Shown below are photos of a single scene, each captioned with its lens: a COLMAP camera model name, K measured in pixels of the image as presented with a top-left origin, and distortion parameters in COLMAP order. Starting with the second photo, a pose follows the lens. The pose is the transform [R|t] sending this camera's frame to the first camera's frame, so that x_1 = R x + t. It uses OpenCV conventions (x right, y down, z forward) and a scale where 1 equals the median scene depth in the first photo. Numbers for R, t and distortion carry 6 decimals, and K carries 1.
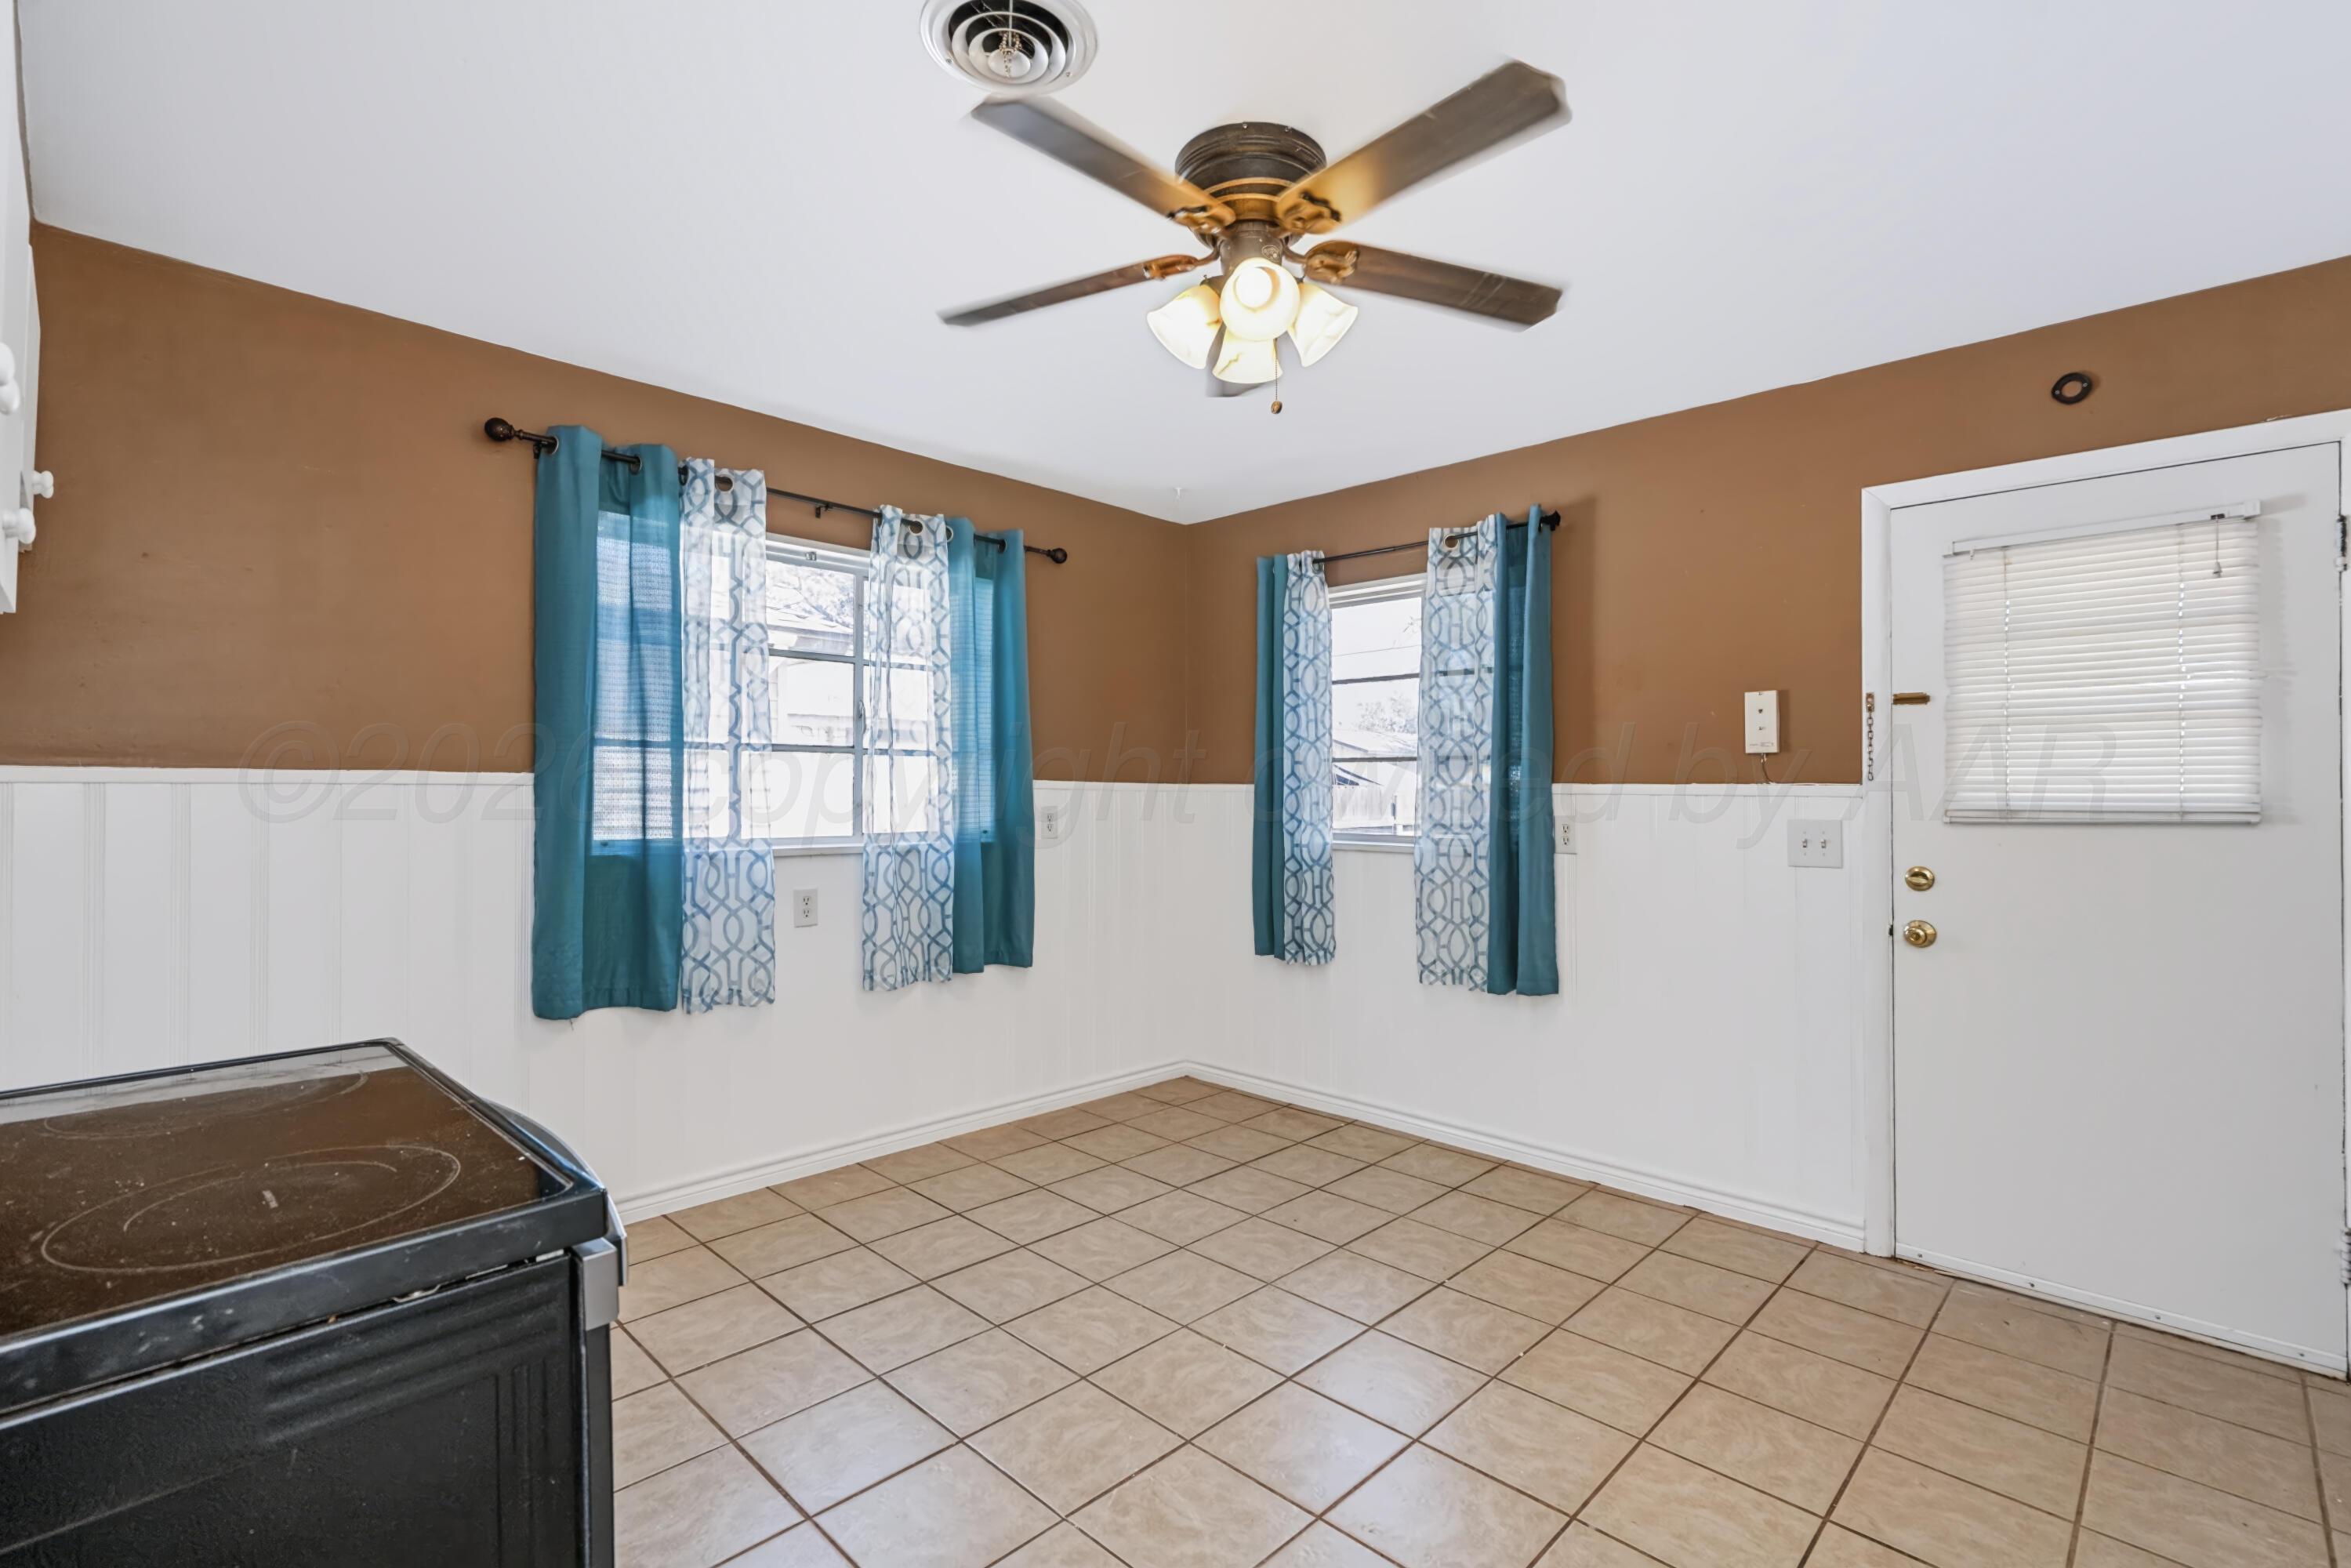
lens RADIAL K [[1064.1, 0, 1181.2], [0, 1064.1, 779.9], [0, 0, 1]] dist [-0.012030, 0.004241]
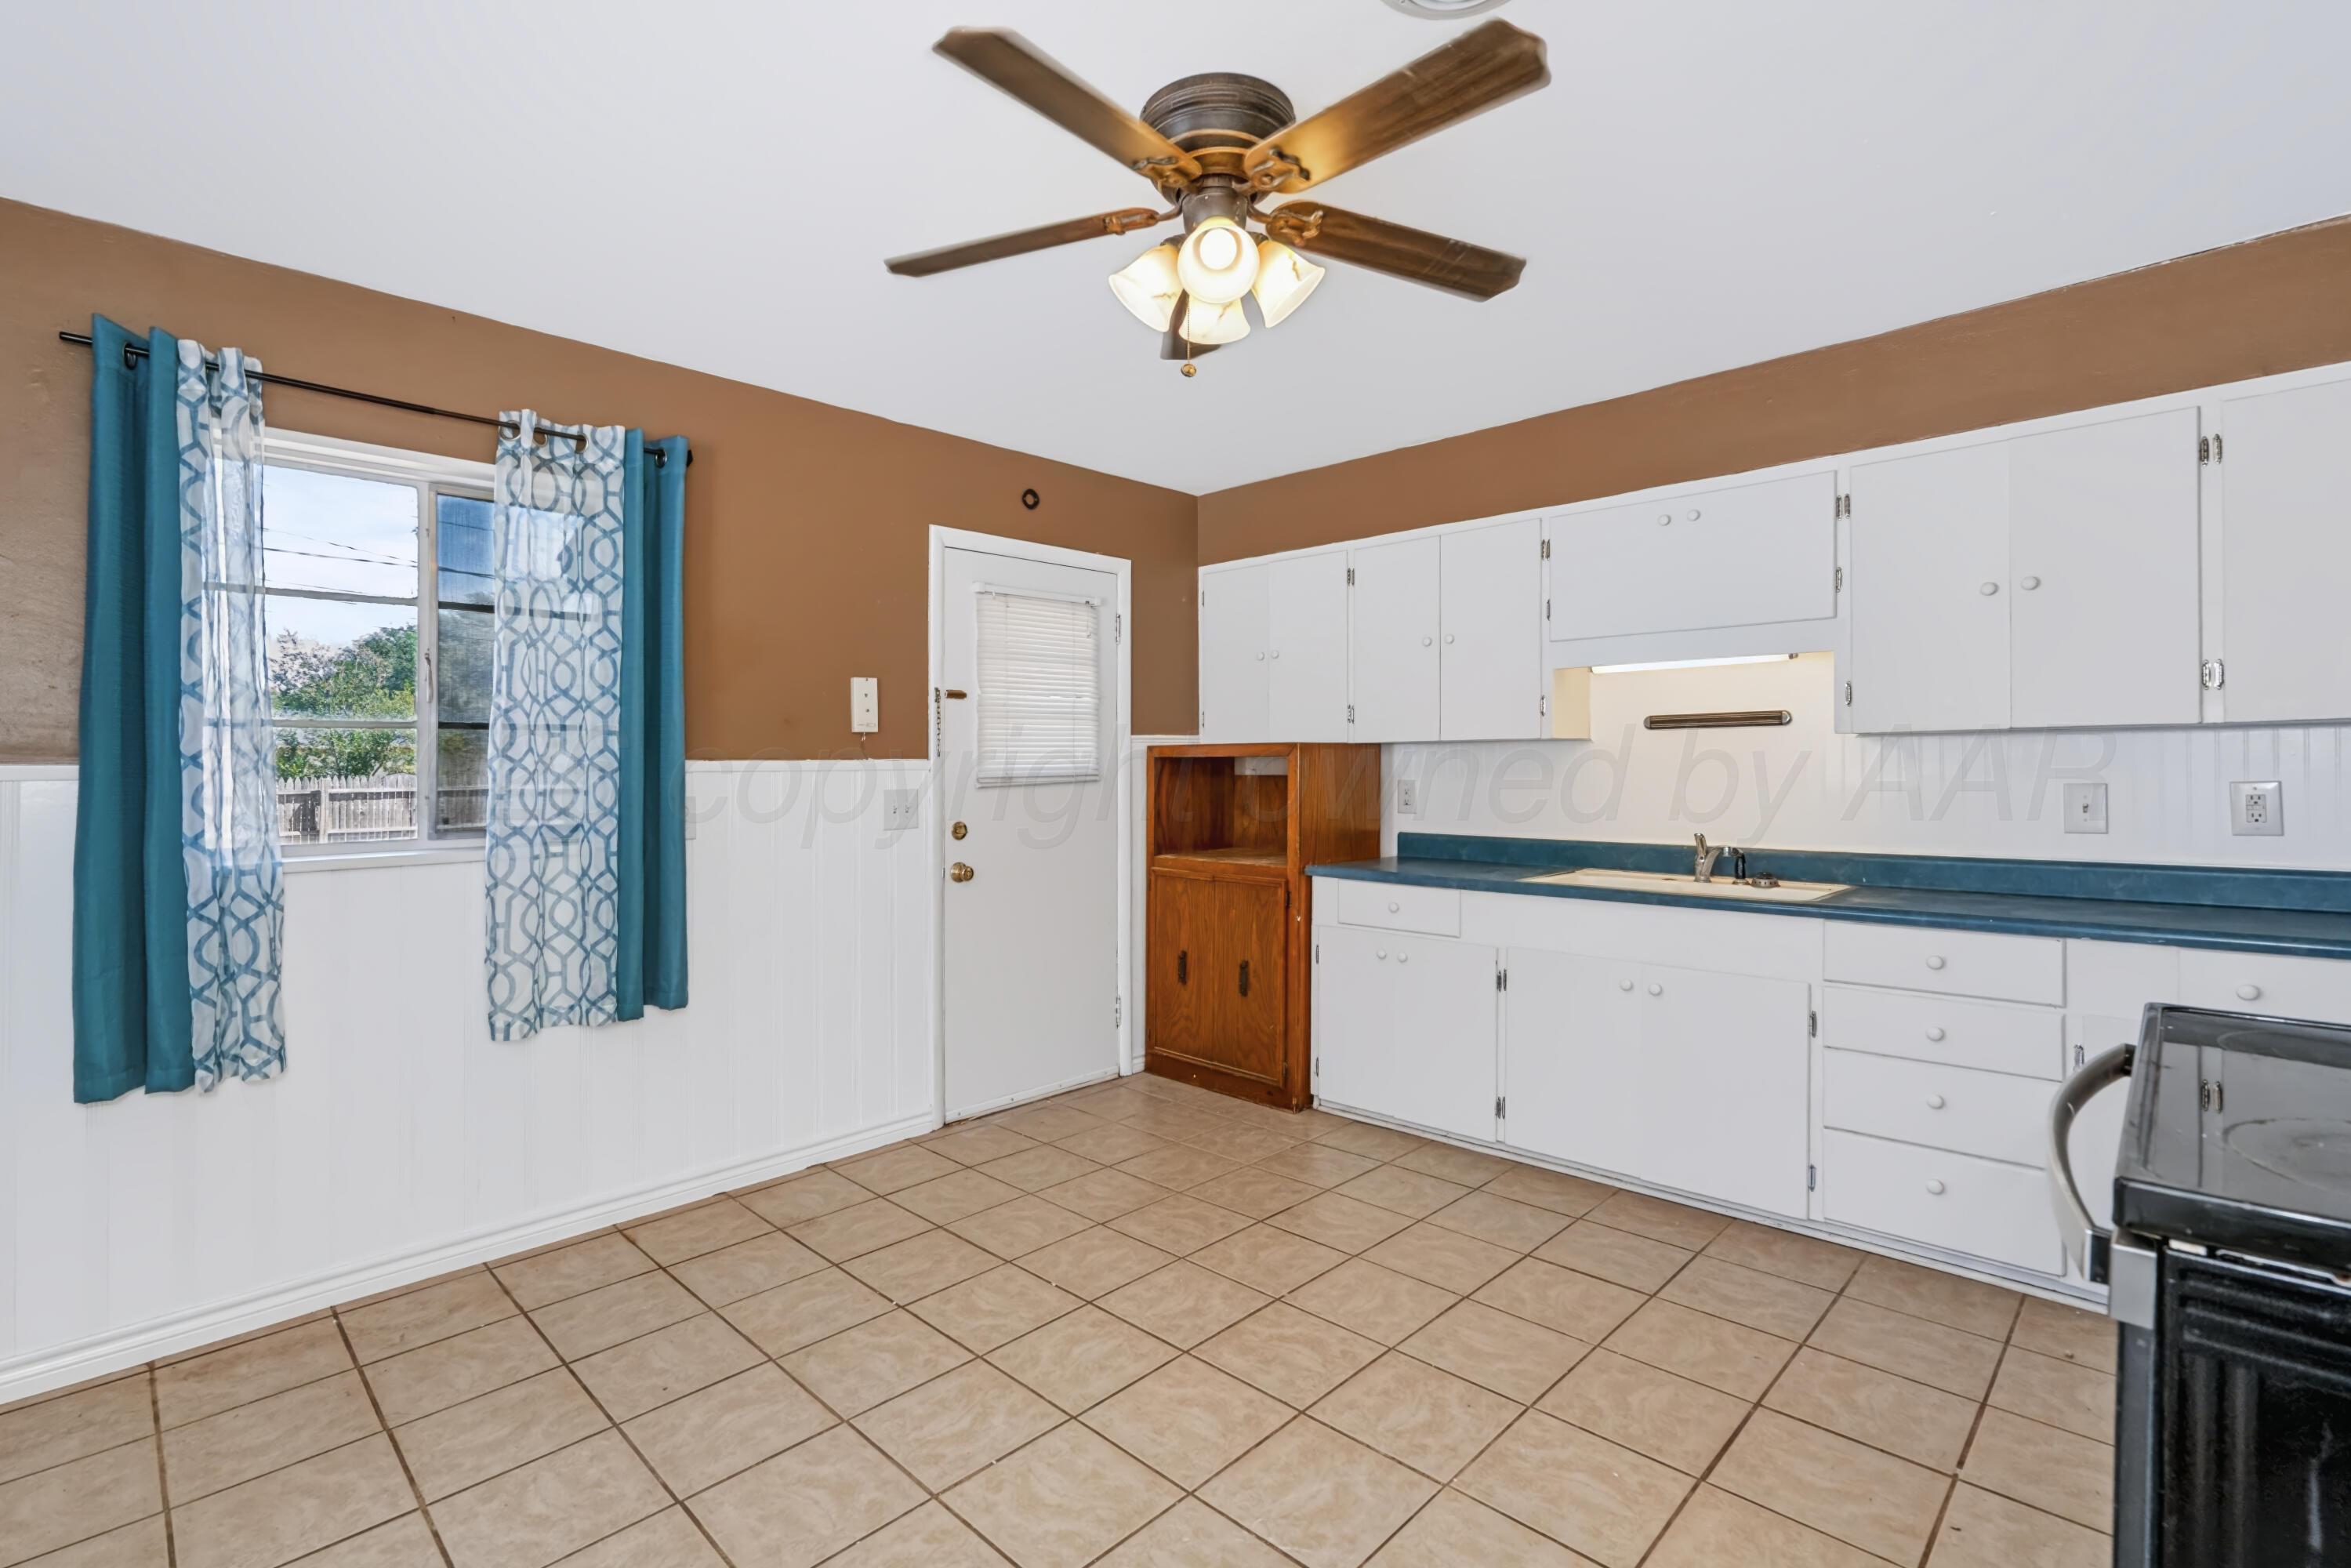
lens RADIAL K [[1064.1, 0, 1168.6], [0, 1064.1, 762.4], [0, 0, 1]] dist [-0.012030, 0.004241]
pose [[0.010816, -0.003613, 0.999935, -0.557918], [0.003310, 0.999988, 0.003577, 0.003628], [-0.999936, 0.003271, 0.010828, 0.637419]]
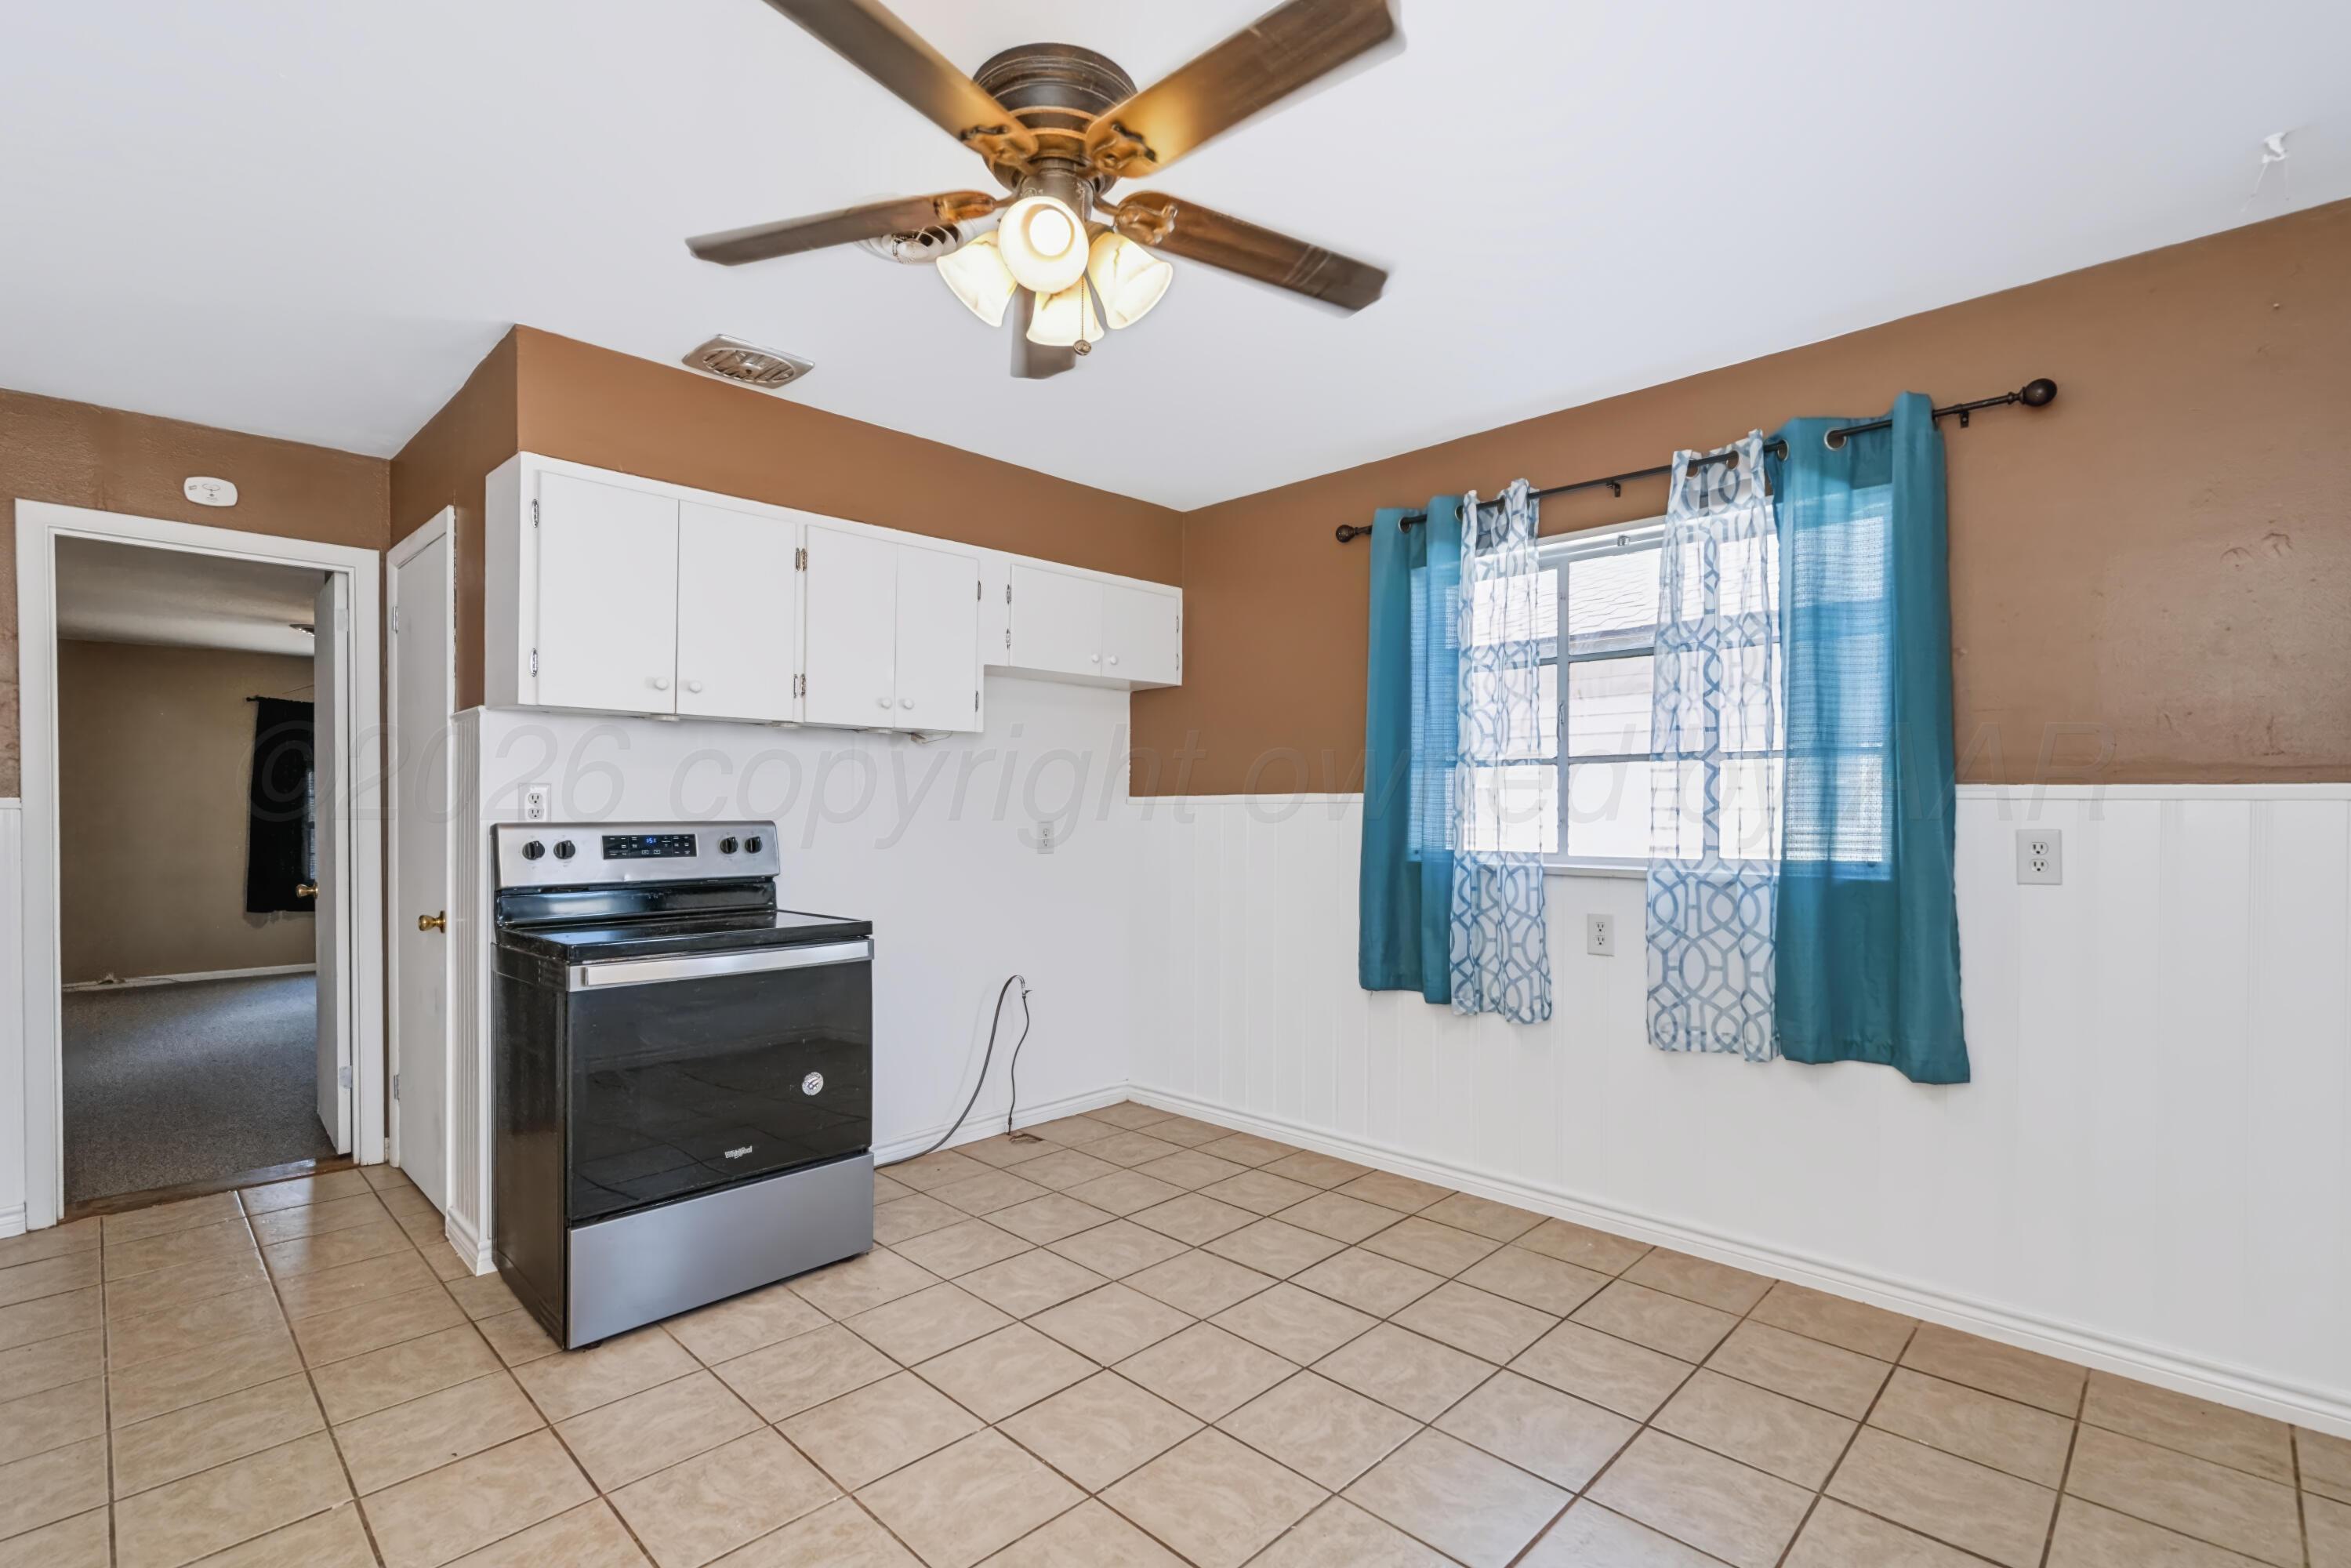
lens RADIAL K [[1064.1, 0, 1173.7], [0, 1064.1, 829.0], [0, 0, 1]] dist [-0.012030, 0.004241]
pose [[-0.010835, 0.012693, -0.999861, 0.589385], [0.010179, 0.999869, 0.012583, 0.015832], [0.999889, -0.010042, -0.010963, 0.687911]]
